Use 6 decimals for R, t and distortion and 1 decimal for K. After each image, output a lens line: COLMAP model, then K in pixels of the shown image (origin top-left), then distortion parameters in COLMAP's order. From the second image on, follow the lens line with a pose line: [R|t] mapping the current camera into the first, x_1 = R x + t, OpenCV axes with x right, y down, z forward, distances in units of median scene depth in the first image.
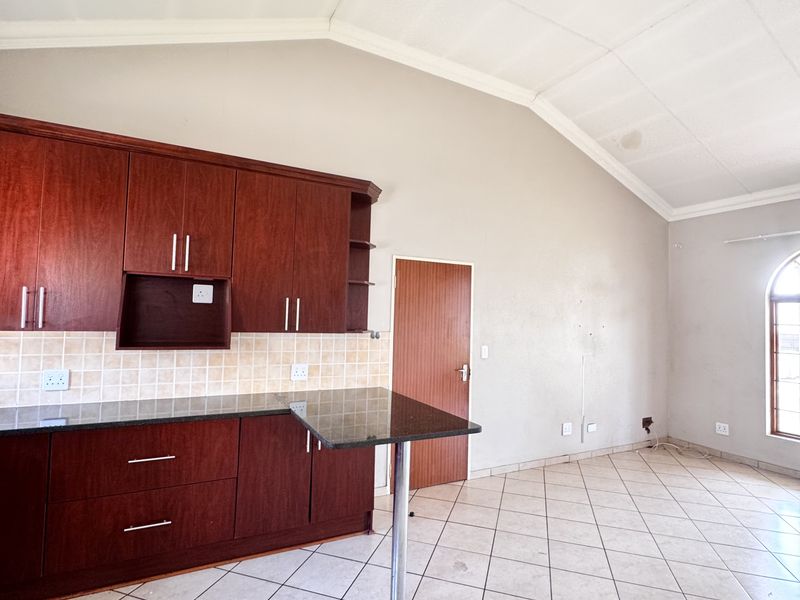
lens RADIAL K [[429.6, 0, 399.7], [0, 429.6, 297.5], [0, 0, 1]] dist [-0.001901, -0.000668]
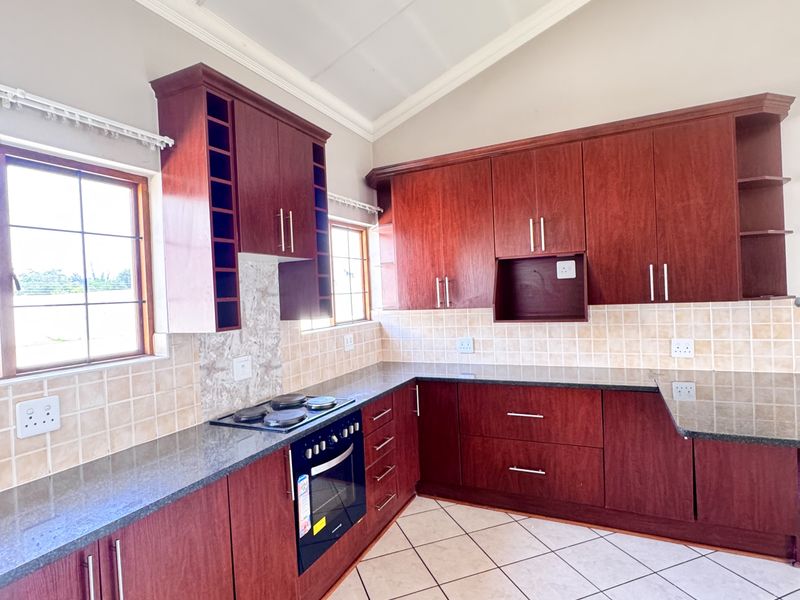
lens RADIAL K [[429.6, 0, 399.7], [0, 429.6, 297.5], [0, 0, 1]] dist [-0.001901, -0.000668]
pose [[0.599816, -0.049145, -0.798628, 0.136900], [0.096511, 0.995268, 0.011239, 0.008620], [0.794297, -0.083818, 0.601721, 0.039243]]
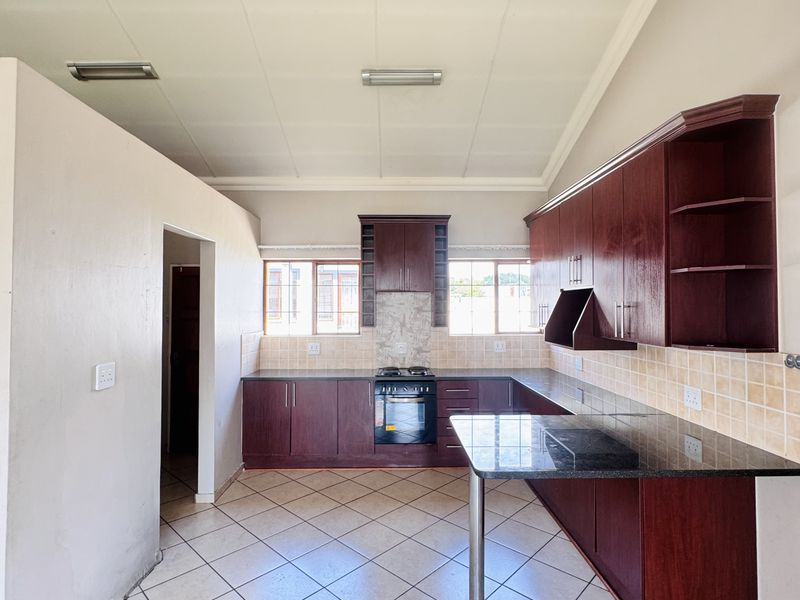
lens RADIAL K [[429.6, 0, 399.7], [0, 429.6, 297.5], [0, 0, 1]] dist [-0.001901, -0.000668]
pose [[-0.440183, -0.047783, -0.896636, 0.756202], [0.026615, 0.997450, -0.066222, 0.040577], [0.897514, -0.053013, -0.437788, 0.993929]]
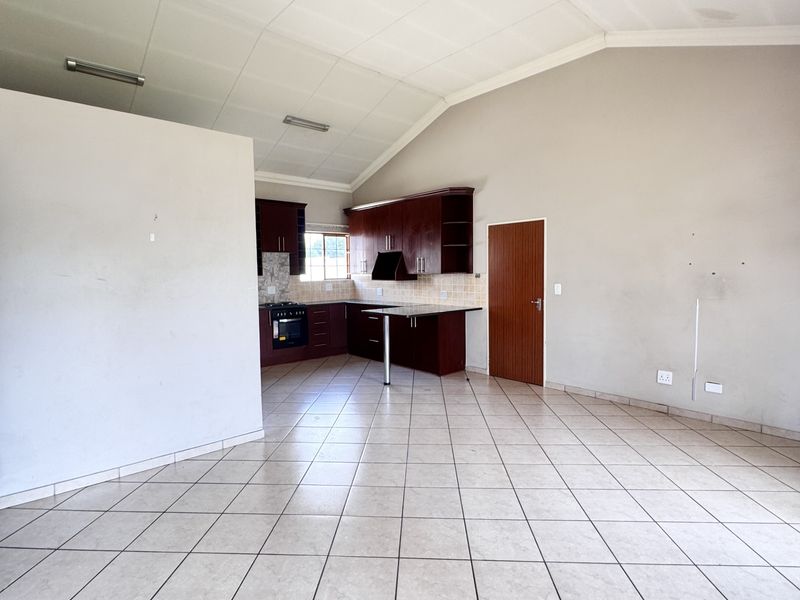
lens RADIAL K [[429.6, 0, 399.7], [0, 429.6, 297.5], [0, 0, 1]] dist [-0.001901, -0.000668]
pose [[0.247350, 0.029346, -0.968482, 1.787399], [0.059443, 0.997199, 0.045398, 0.097114], [0.967101, -0.068798, 0.244913, 0.382774]]
